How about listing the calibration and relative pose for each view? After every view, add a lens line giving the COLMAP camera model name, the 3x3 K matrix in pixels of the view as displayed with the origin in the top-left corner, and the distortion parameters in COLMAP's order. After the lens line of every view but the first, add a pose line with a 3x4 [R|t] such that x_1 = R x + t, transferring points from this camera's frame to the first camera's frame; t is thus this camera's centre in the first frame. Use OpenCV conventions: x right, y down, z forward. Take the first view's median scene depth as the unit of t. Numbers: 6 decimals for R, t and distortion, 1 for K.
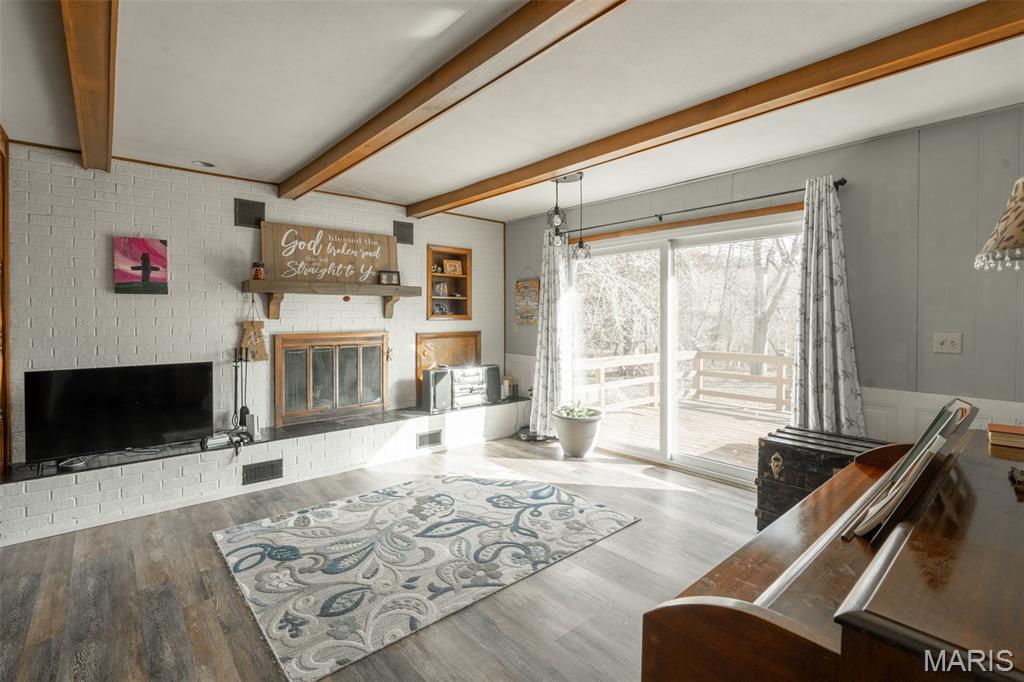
lens RADIAL K [[470.3, 0, 510.1], [0, 470.3, 317.5], [0, 0, 1]] dist [-0.002767, -0.001081]
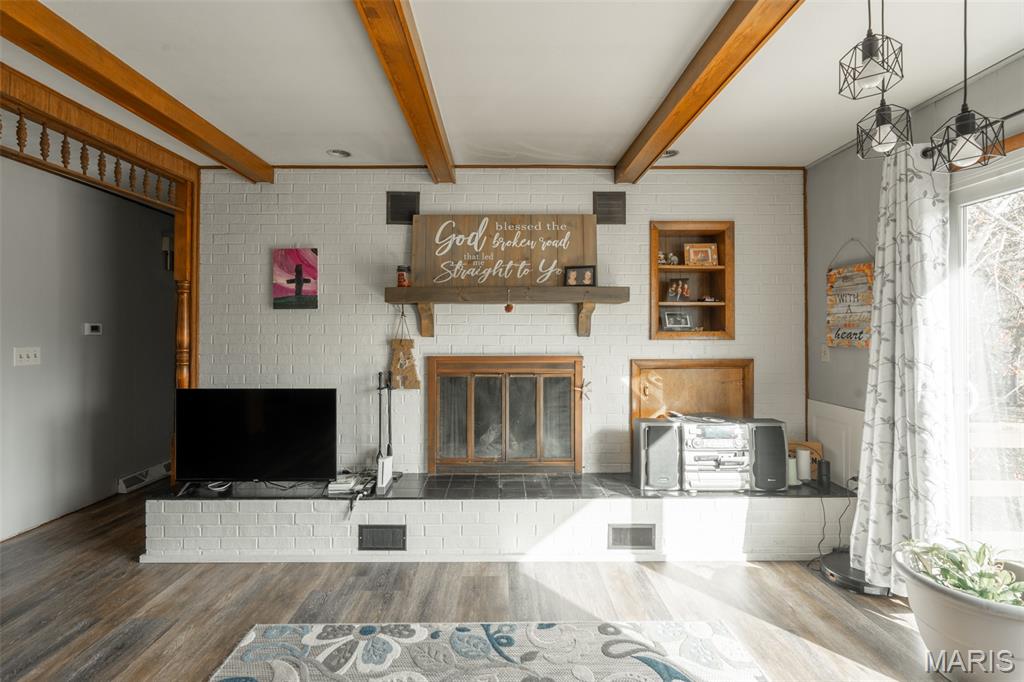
lens RADIAL K [[470.3, 0, 501.9], [0, 470.3, 327.9], [0, 0, 1]] dist [-0.002767, -0.001081]
pose [[0.766058, -0.006175, -0.642742, 0.108585], [-0.002285, 0.999921, -0.012330, -0.002347], [0.642767, 0.010914, 0.765984, 0.515376]]
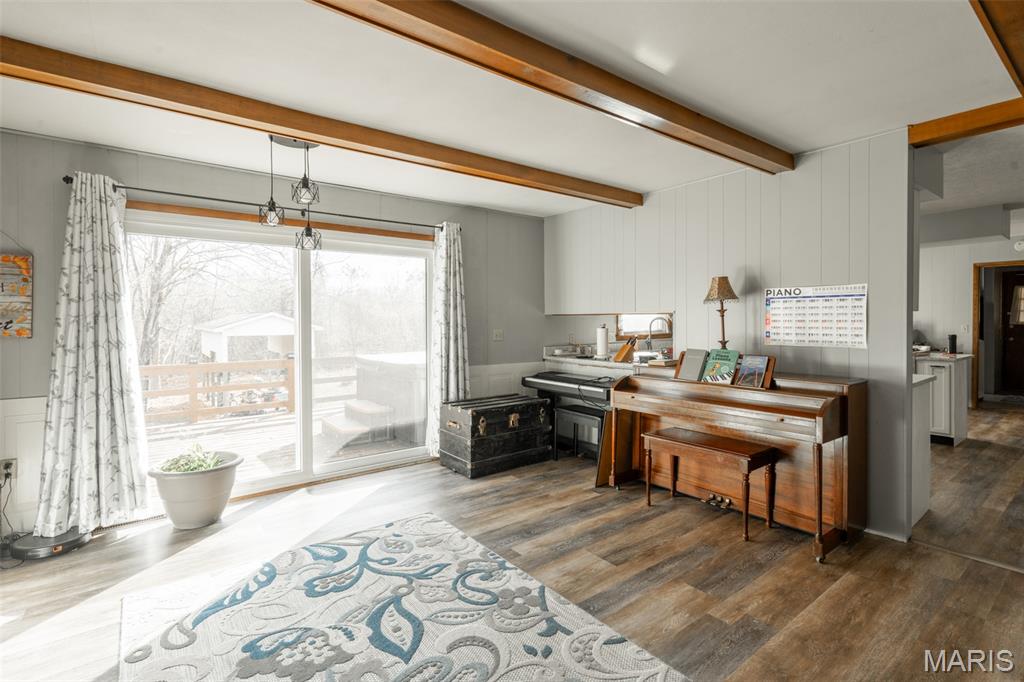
lens RADIAL K [[470.3, 0, 506.7], [0, 470.3, 324.8], [0, 0, 1]] dist [-0.002767, -0.001081]
pose [[0.075563, -0.012592, 0.997062, -0.612439], [0.008341, 0.999893, 0.011996, -0.003927], [-0.997106, 0.007410, 0.075660, 0.597708]]
